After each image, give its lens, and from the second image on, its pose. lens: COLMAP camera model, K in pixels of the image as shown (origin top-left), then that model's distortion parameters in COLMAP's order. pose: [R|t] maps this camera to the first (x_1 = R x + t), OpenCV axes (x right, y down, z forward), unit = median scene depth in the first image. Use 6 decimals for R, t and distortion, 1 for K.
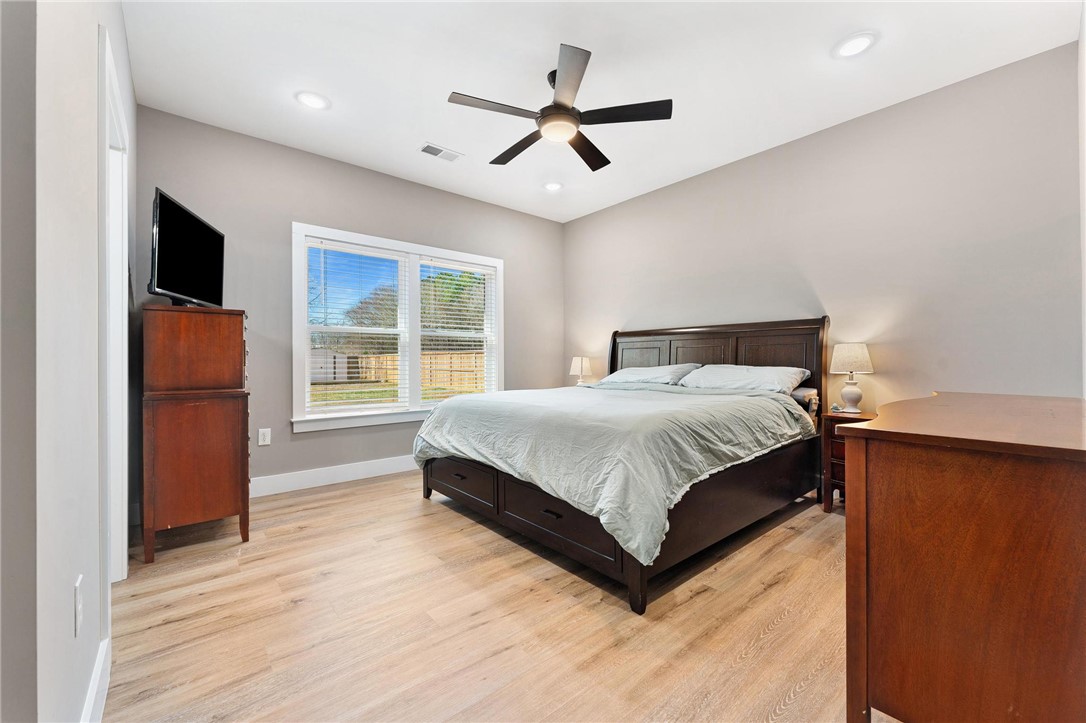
lens RADIAL K [[438.5, 0, 539.6], [0, 438.5, 364.1], [0, 0, 1]] dist [0.000866, -0.000028]
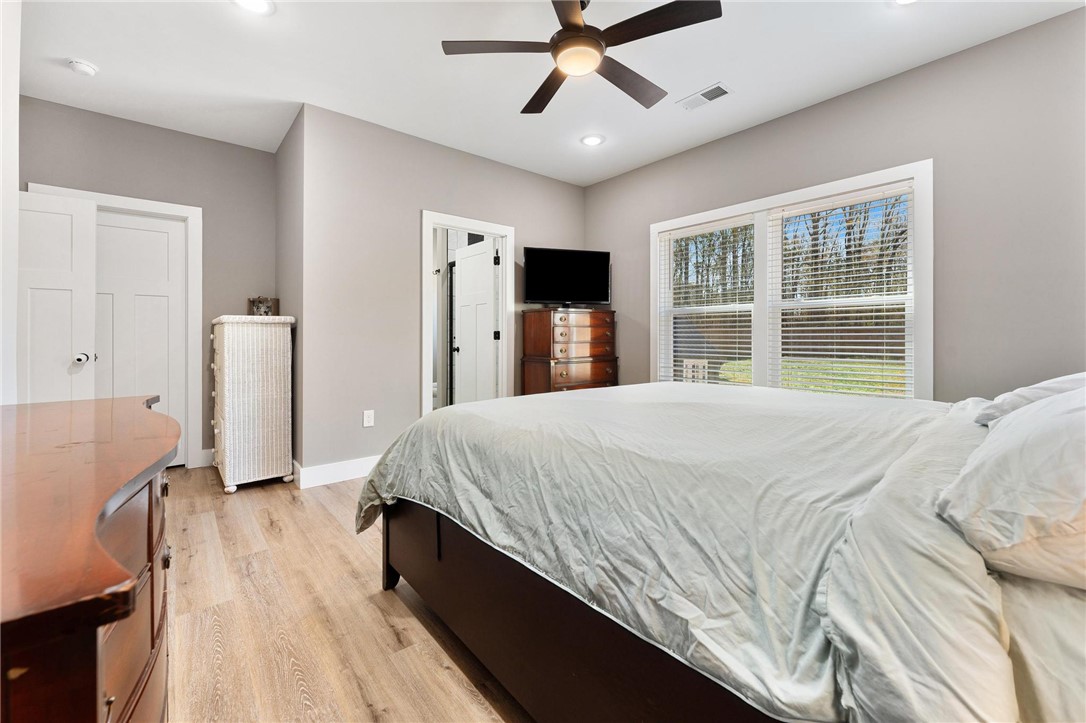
lens RADIAL K [[436.3, 0, 544.1], [0, 436.3, 344.3], [0, 0, 1]] dist [0.000466, 0.000000]
pose [[-0.004755, 0.022614, -0.999733, 0.881643], [-0.004712, 0.999733, 0.022636, -0.027696], [0.999978, 0.004818, -0.004648, 0.968589]]
